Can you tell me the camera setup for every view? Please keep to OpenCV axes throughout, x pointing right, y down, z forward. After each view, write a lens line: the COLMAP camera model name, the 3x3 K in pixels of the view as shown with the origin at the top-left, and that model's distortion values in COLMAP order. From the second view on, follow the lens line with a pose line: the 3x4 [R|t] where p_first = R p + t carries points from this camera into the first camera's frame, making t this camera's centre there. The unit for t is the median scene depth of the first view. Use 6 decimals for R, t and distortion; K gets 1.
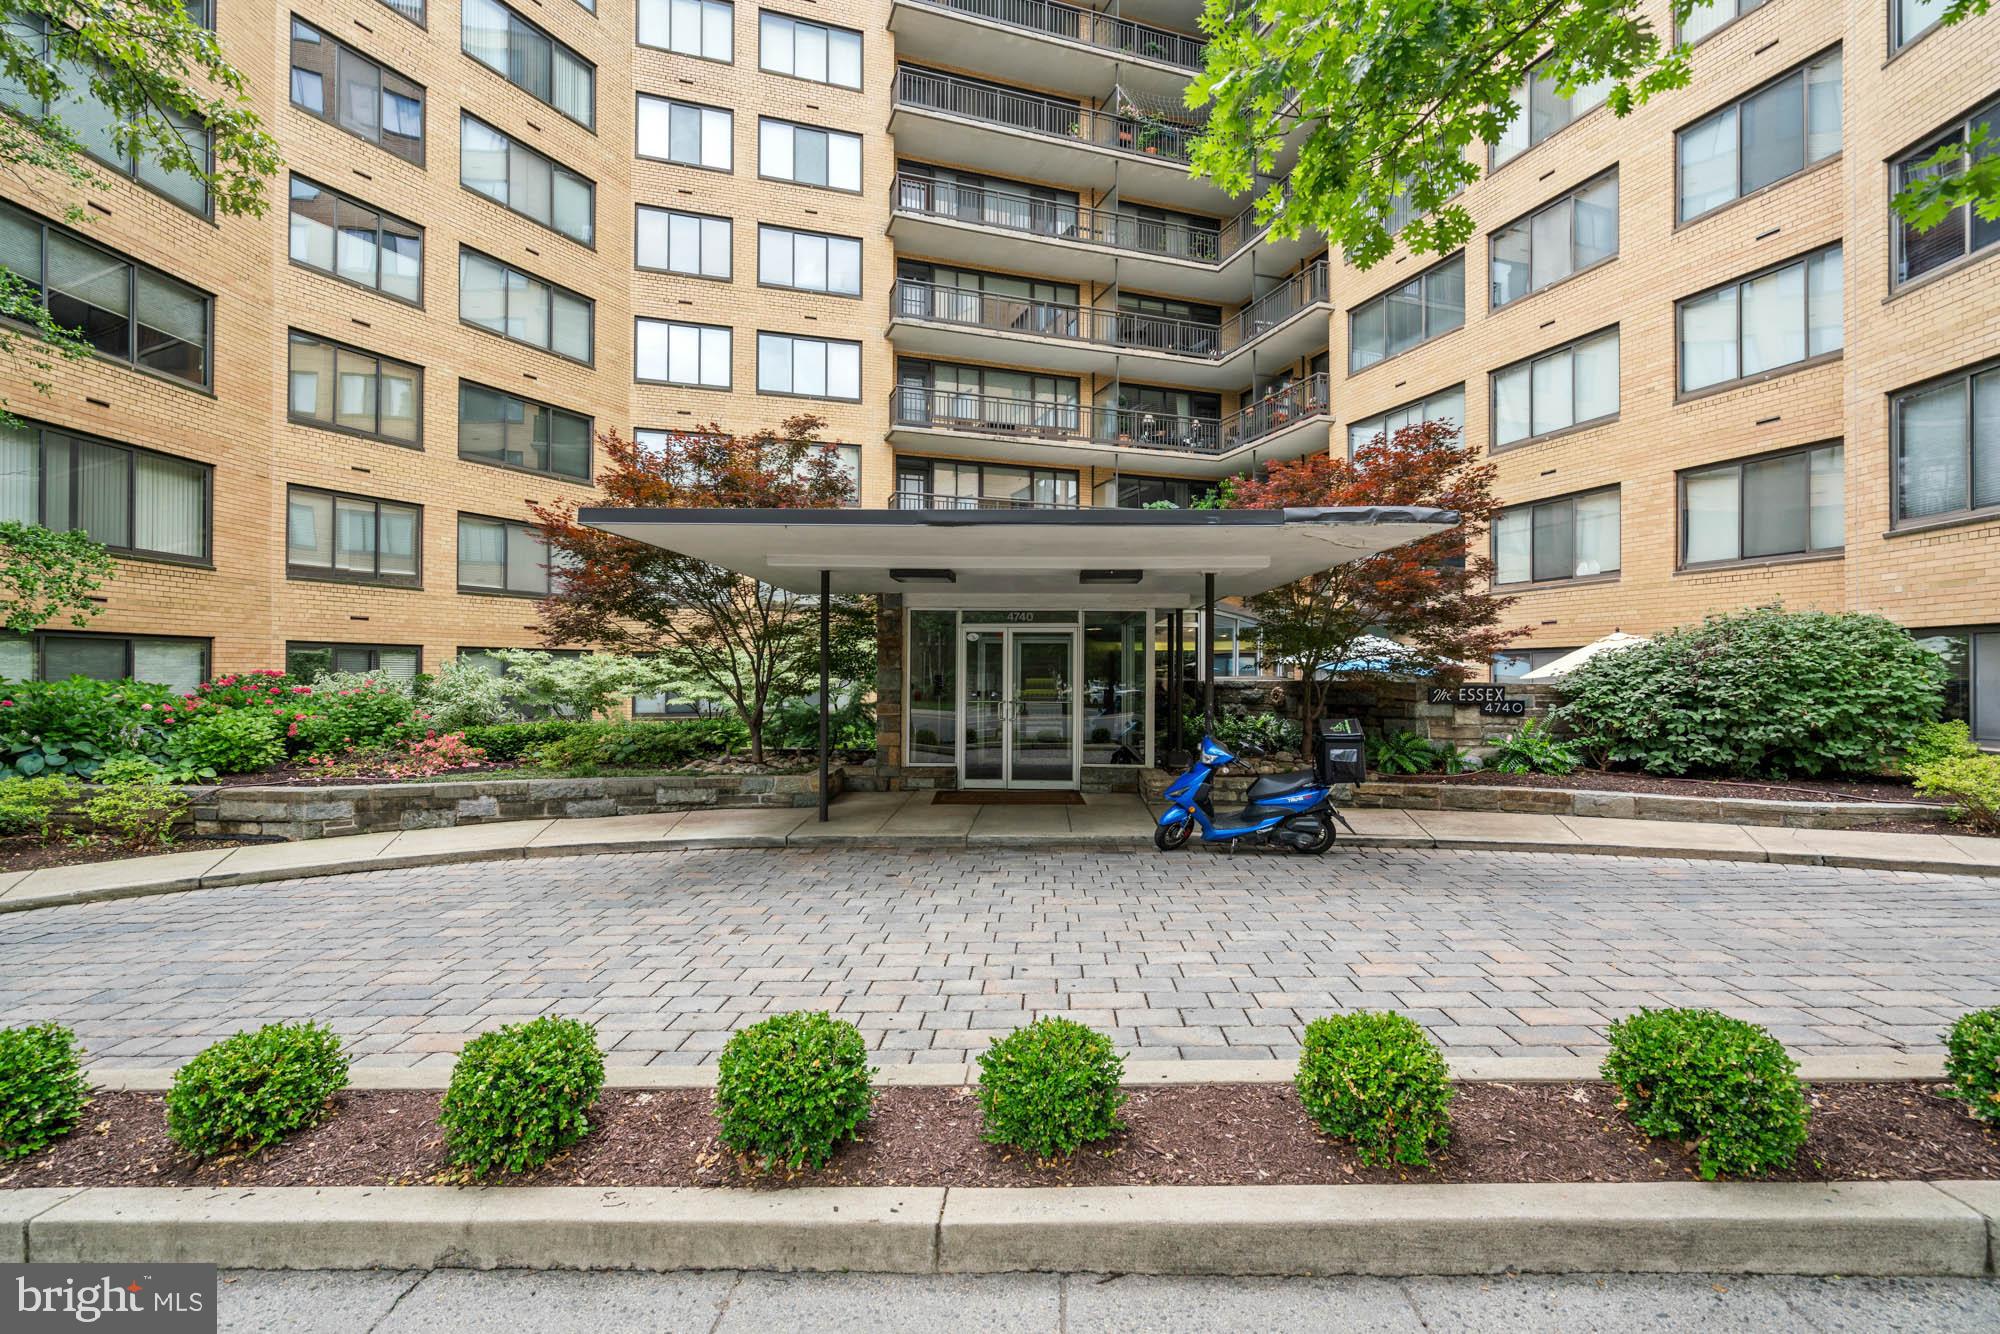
lens RADIAL K [[925.6, 0, 1002.7], [0, 925.6, 670.1], [0, 0, 1]] dist [-0.008023, 0.005826]
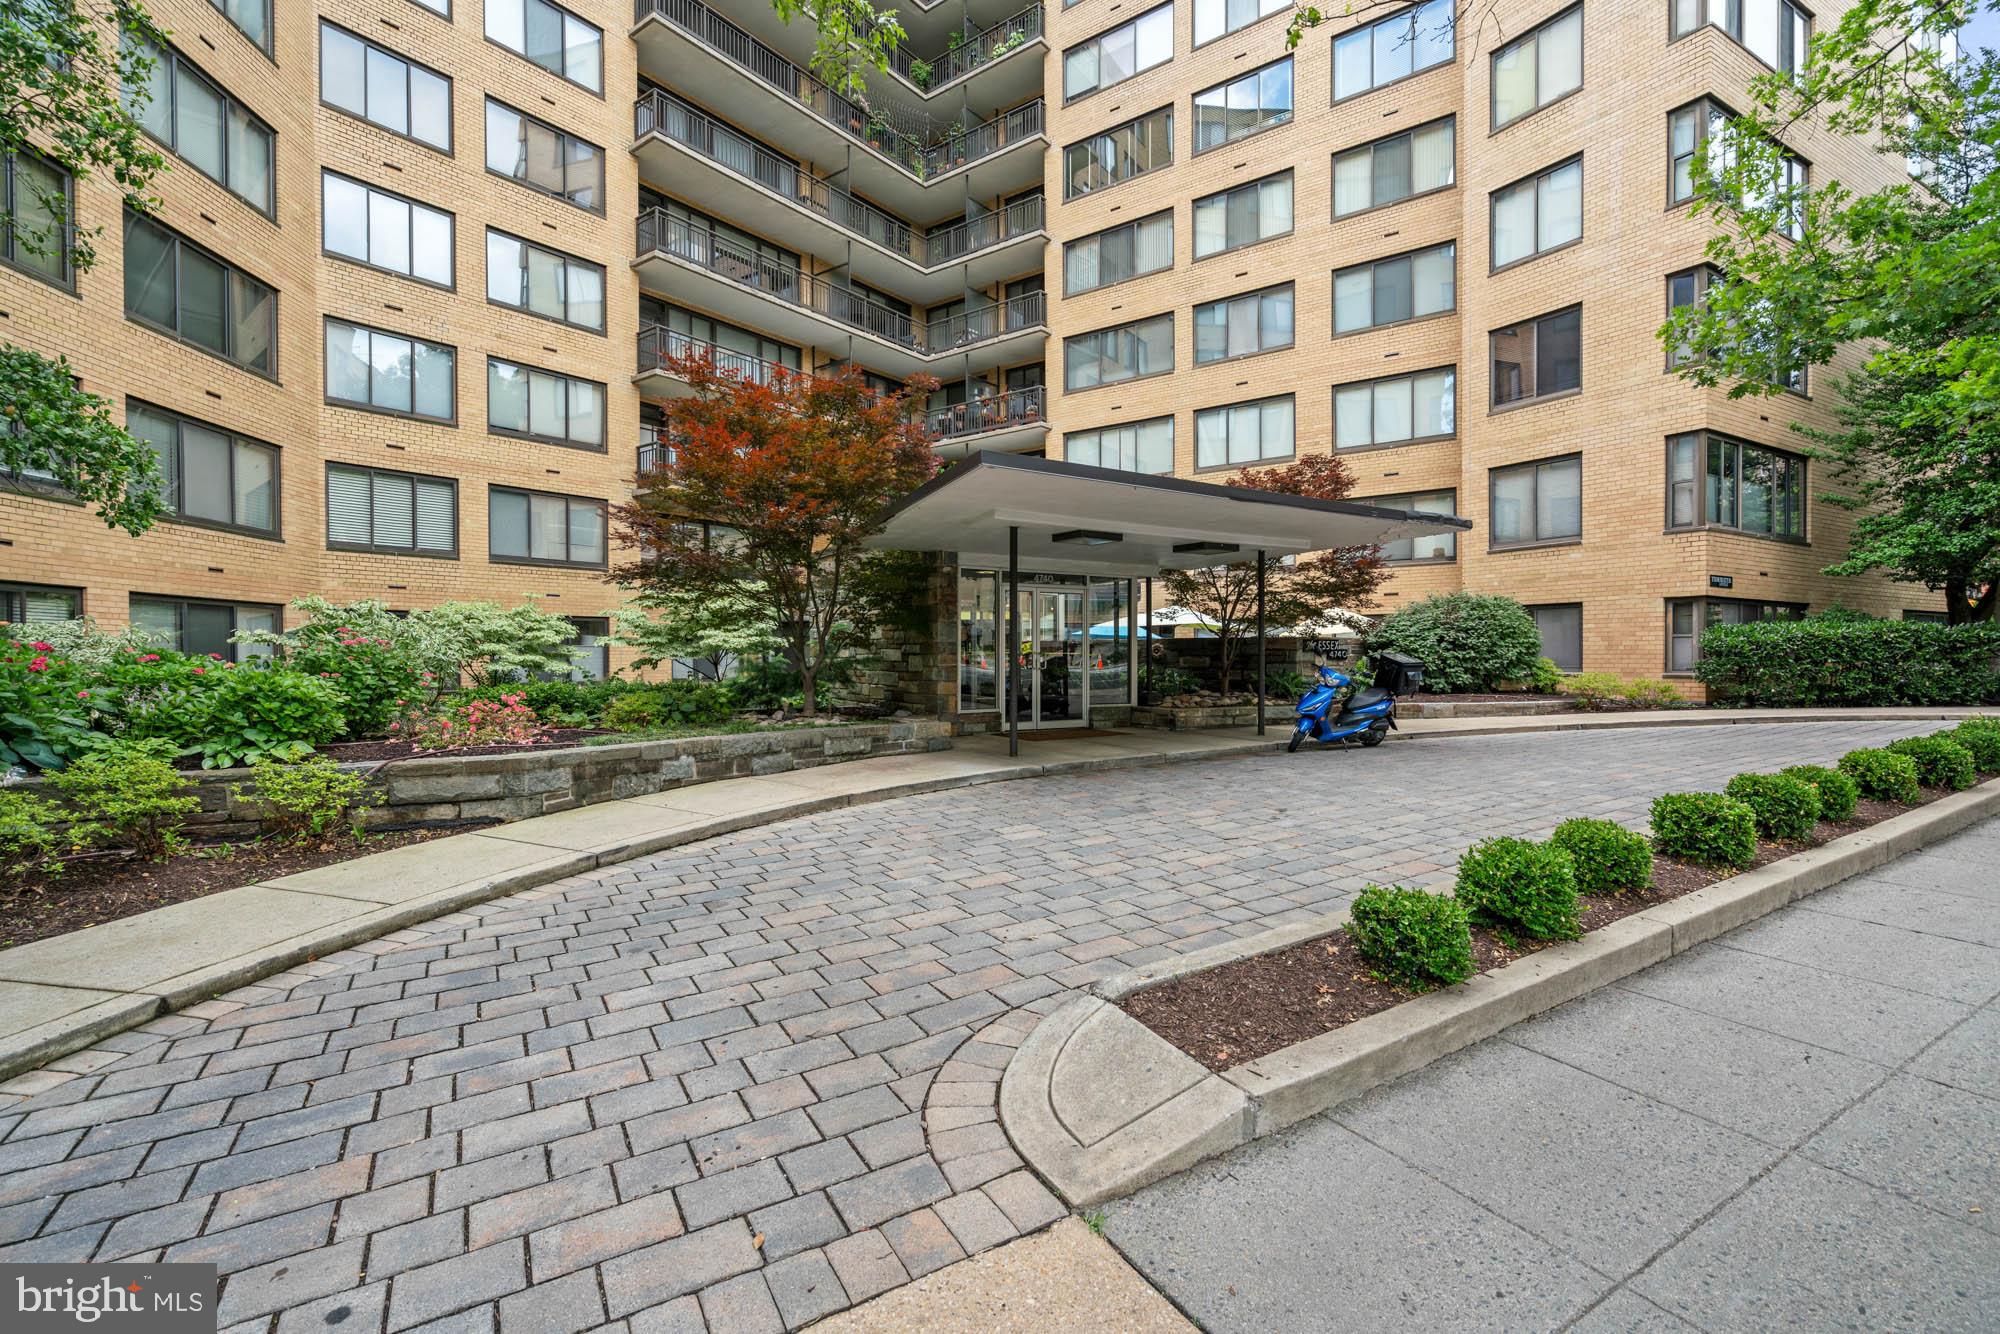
lens RADIAL K [[925.6, 0, 1017.8], [0, 925.6, 664.8], [0, 0, 1]] dist [-0.008023, 0.005826]
pose [[0.819549, -0.011126, 0.572902, -0.727551], [0.003783, 0.999895, 0.014007, 0.035634], [-0.572997, -0.009312, 0.819504, 0.091776]]
